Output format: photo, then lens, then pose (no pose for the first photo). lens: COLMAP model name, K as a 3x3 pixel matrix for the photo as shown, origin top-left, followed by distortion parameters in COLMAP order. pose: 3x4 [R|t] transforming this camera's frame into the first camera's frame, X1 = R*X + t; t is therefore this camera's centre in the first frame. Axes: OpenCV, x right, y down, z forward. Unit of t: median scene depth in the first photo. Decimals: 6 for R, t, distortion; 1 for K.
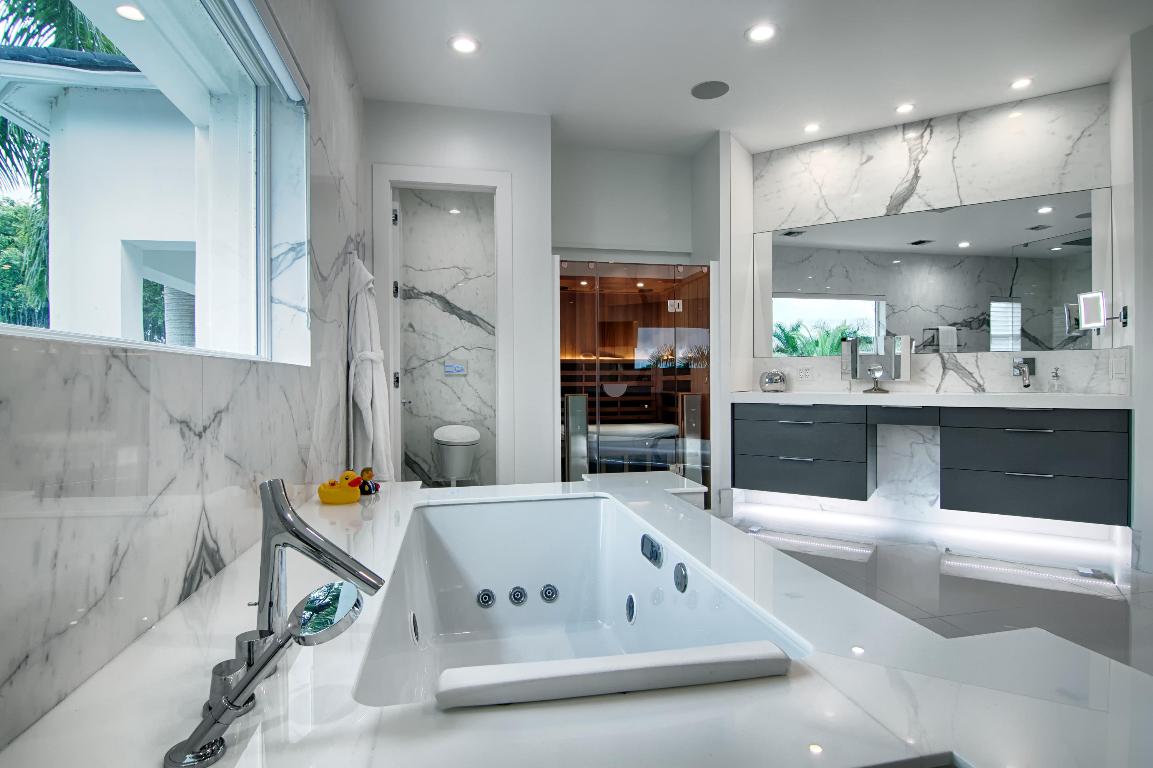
lens RADIAL K [[593.2, 0, 577.6], [0, 593.2, 385.3], [0, 0, 1]] dist [-0.021501, 0.000855]
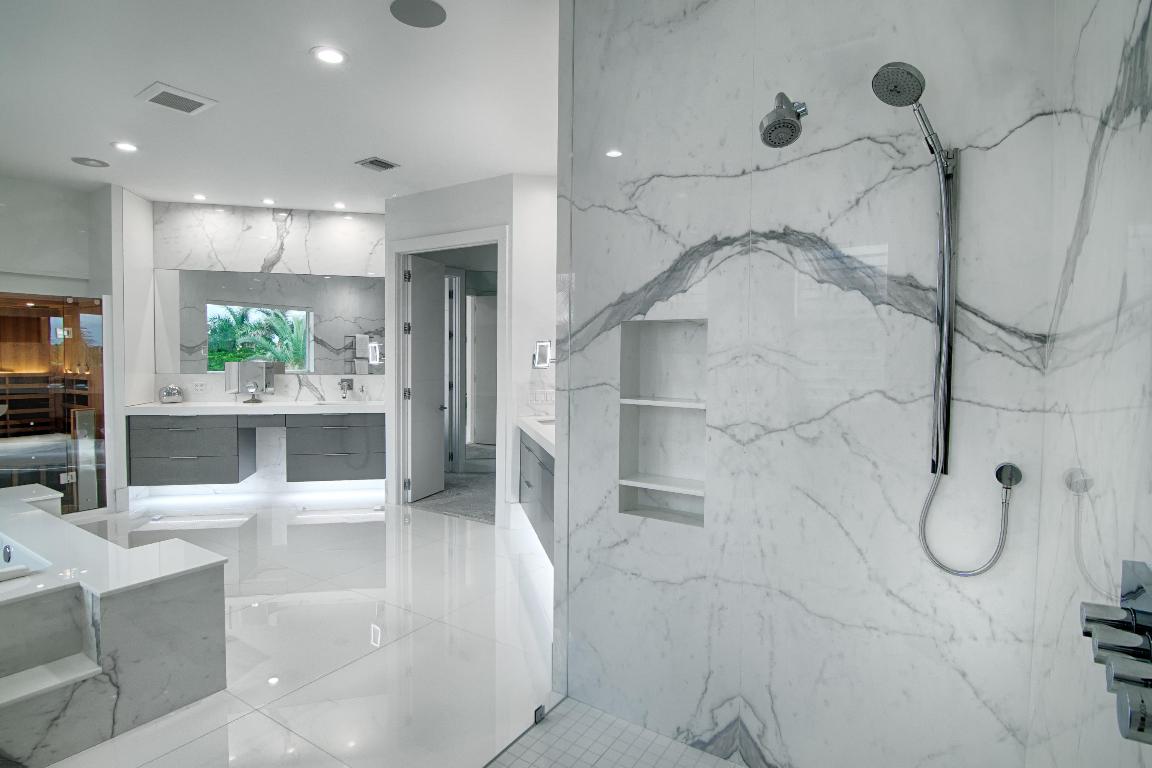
lens RADIAL K [[592.7, 0, 569.7], [0, 592.7, 378.3], [0, 0, 1]] dist [-0.021501, 0.000855]
pose [[0.703631, -0.017531, 0.710349, 0.053331], [-0.002579, 0.999626, 0.027226, -0.082454], [-0.710561, -0.020989, 0.703322, -0.477261]]
